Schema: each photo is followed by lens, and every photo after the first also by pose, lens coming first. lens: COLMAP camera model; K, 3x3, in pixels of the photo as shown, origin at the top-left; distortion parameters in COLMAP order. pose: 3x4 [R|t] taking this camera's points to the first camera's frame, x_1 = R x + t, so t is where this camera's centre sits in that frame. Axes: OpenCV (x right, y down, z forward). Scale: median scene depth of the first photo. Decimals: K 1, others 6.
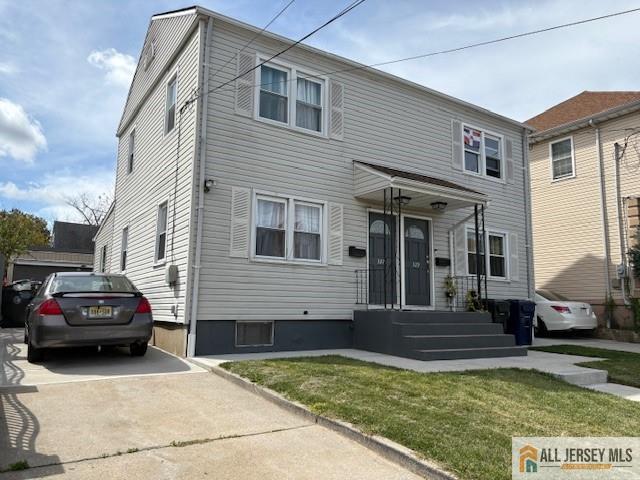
lens RADIAL K [[483.8, 0, 317.6], [0, 483.8, 233.5], [0, 0, 1]] dist [0.004001, 0.000377]
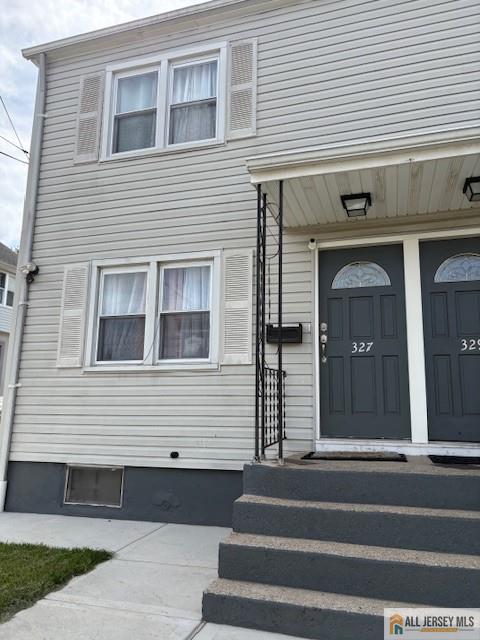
lens RADIAL K [[483.8, 0, 240.0], [0, 483.8, 320.0], [0, 0, 1]] dist [0.004001, 0.000377]
pose [[0.647556, -0.148901, -0.747328, 0.463847], [0.120109, 0.988408, -0.092862, 0.069930], [0.752493, -0.029628, 0.657934, 0.688479]]
